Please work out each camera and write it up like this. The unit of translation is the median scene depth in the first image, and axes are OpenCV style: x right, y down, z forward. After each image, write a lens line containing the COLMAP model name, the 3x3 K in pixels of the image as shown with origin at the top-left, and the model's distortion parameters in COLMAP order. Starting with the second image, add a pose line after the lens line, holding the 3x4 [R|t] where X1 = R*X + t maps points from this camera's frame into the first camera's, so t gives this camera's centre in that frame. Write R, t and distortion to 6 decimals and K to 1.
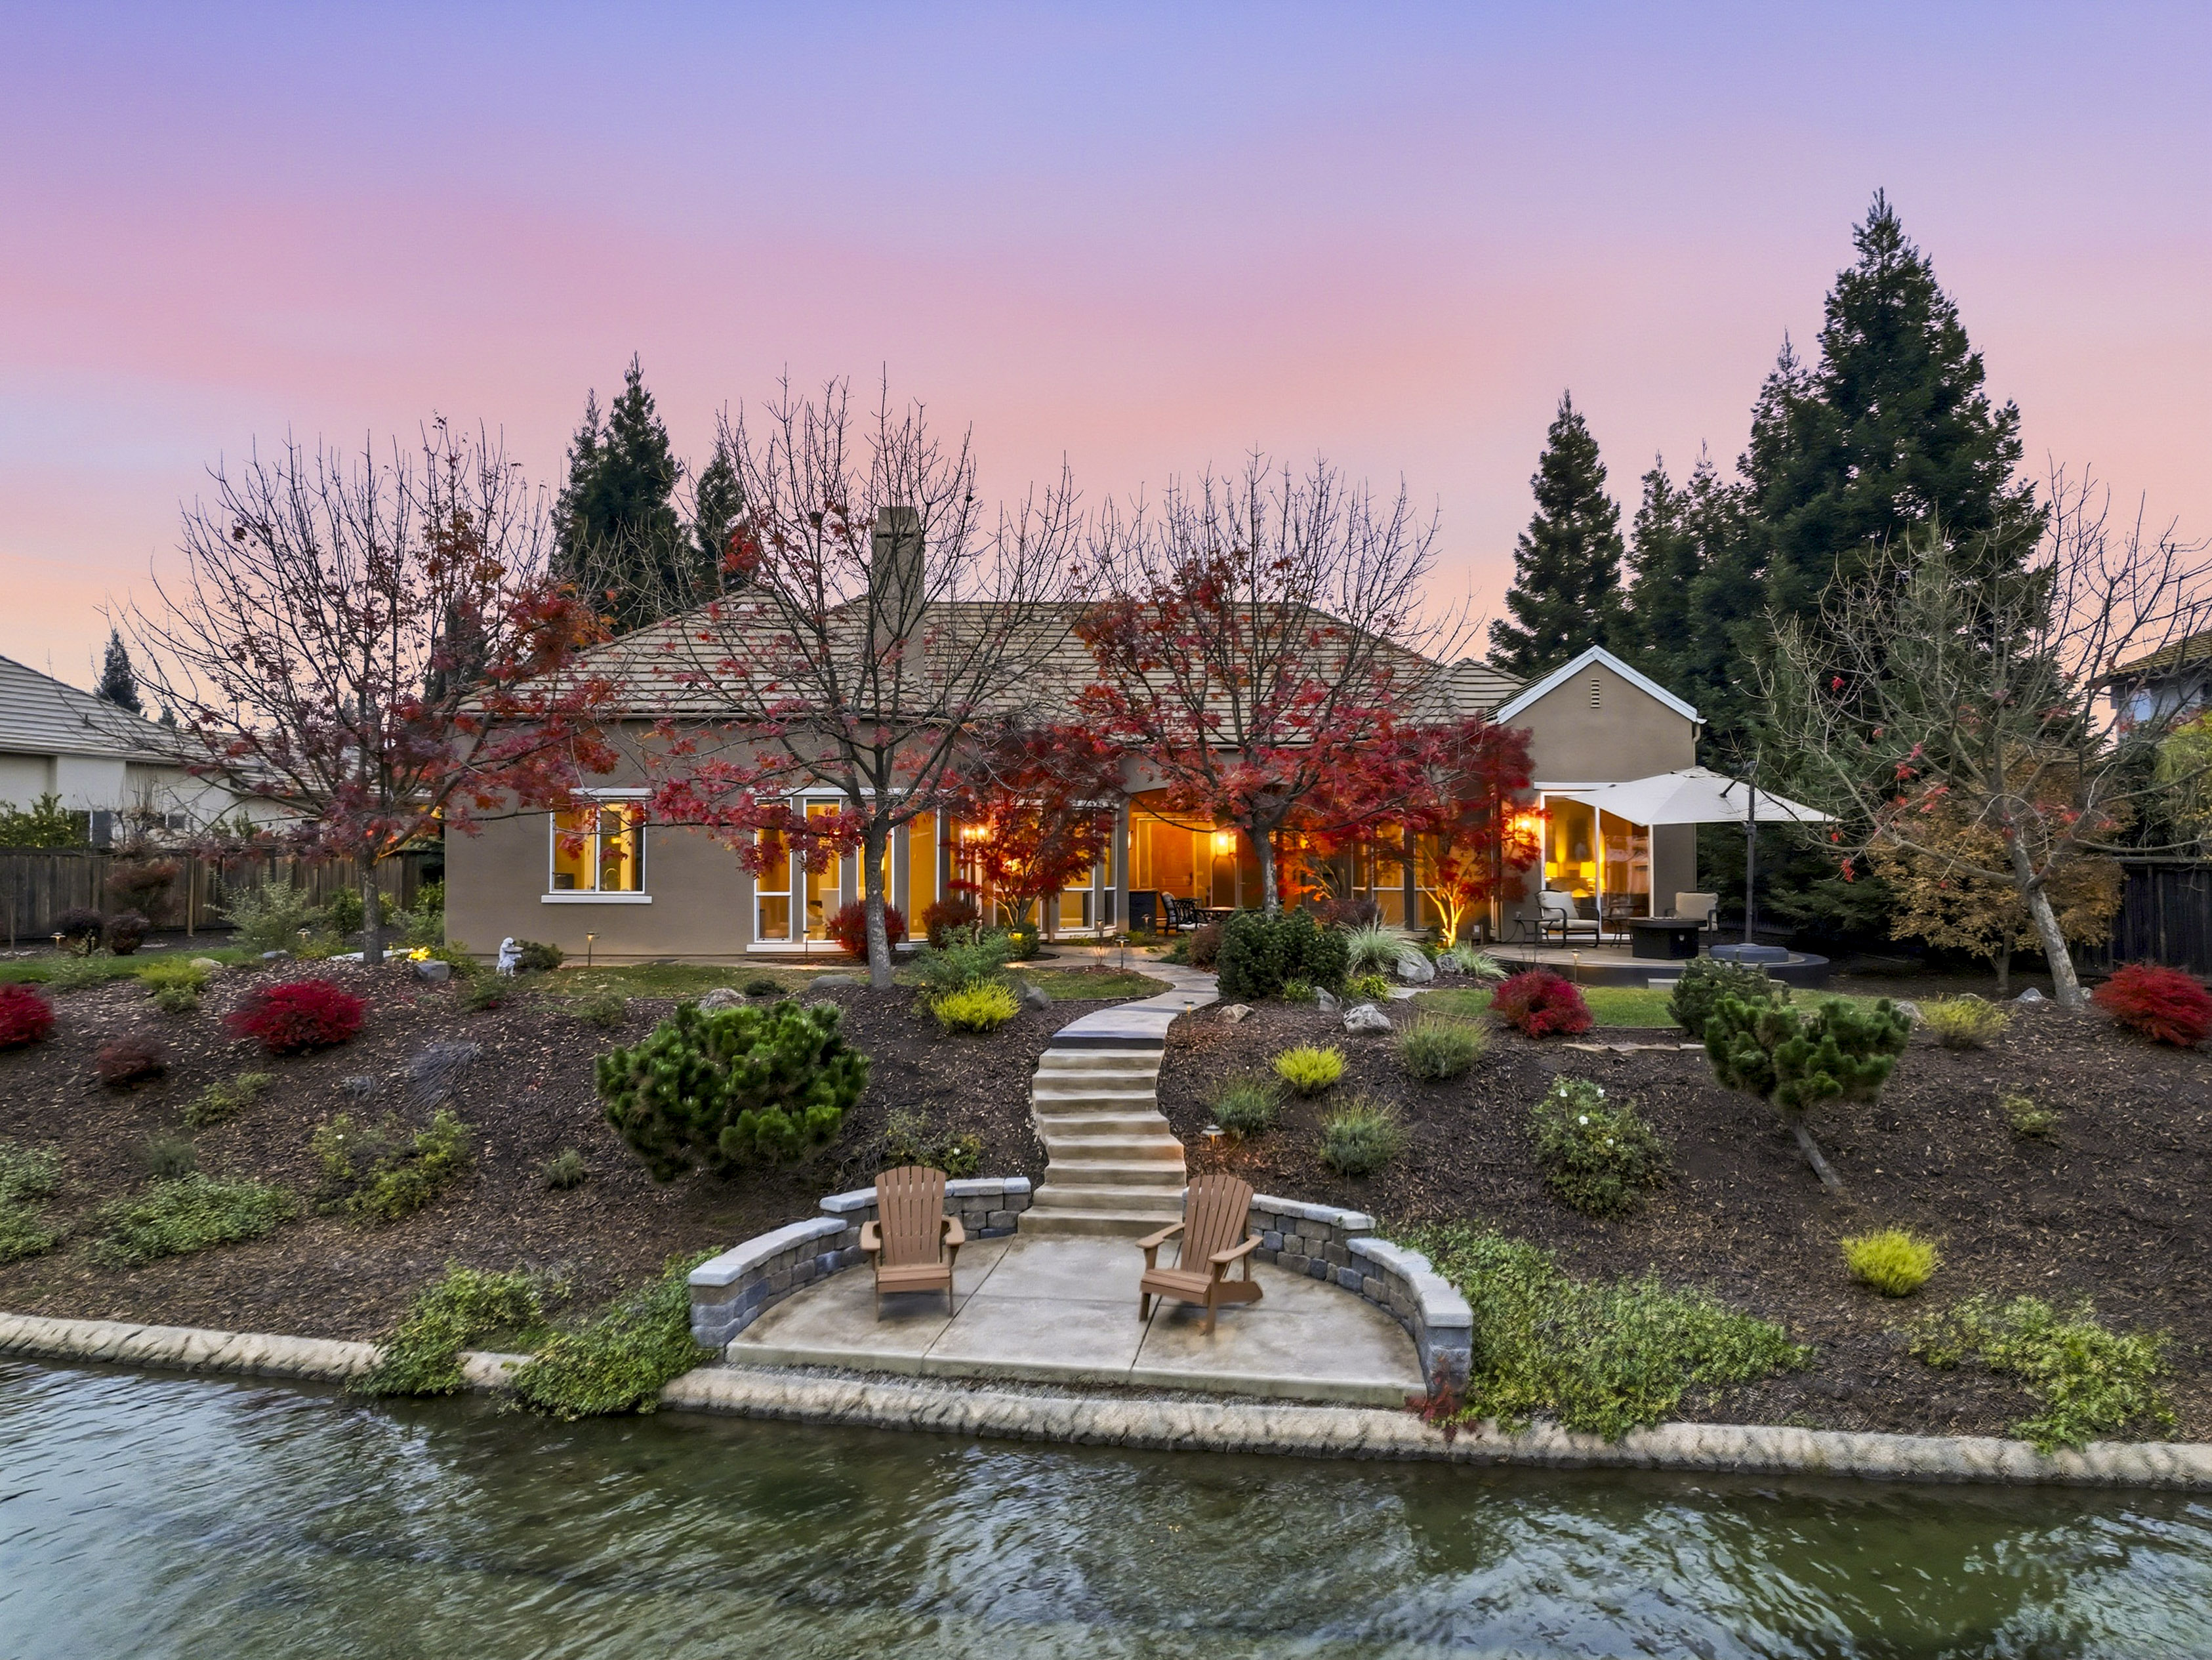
lens RADIAL K [[1556.7, 0, 1103.1], [0, 1556.7, 829.7], [0, 0, 1]] dist [0.005954, 0.003937]
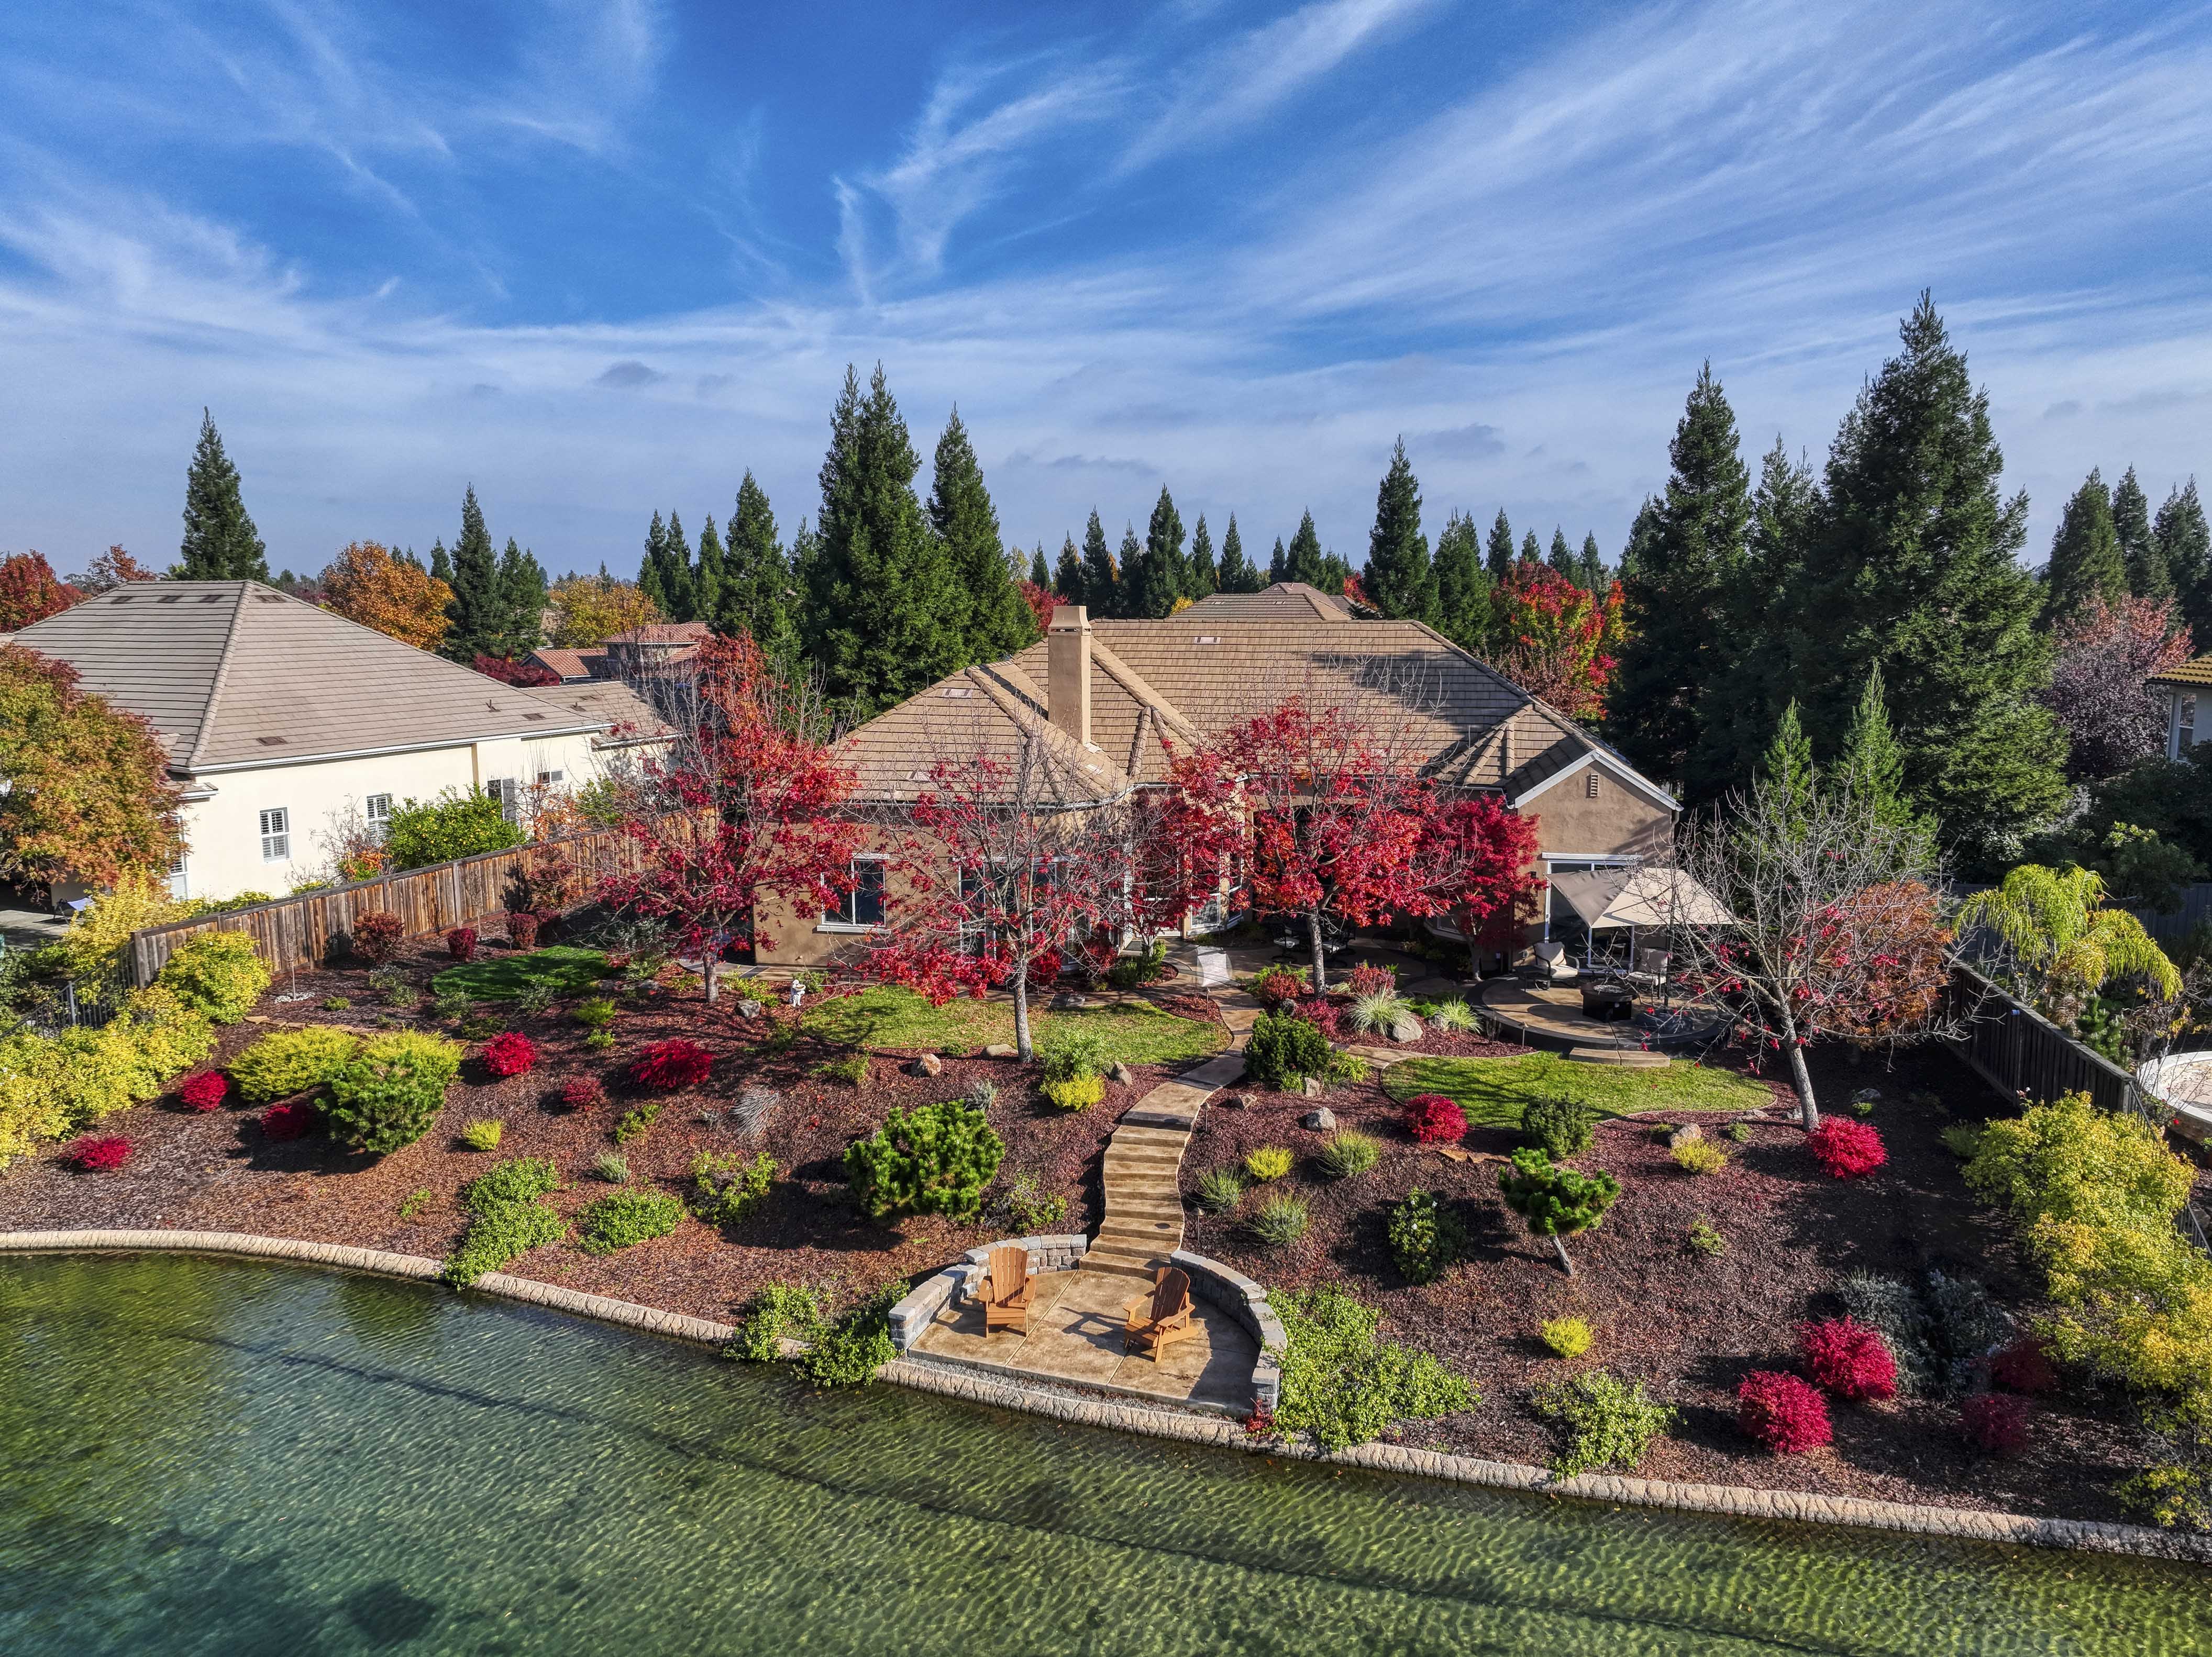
lens RADIAL K [[1556.3, 0, 1101.2], [0, 1556.3, 811.9], [0, 0, 1]] dist [0.005954, 0.003937]
pose [[0.984828, 0.018010, -0.172597, 0.116113], [0.010541, 0.986555, 0.163087, -0.235626], [0.173214, -0.162432, 0.971397, -0.268075]]
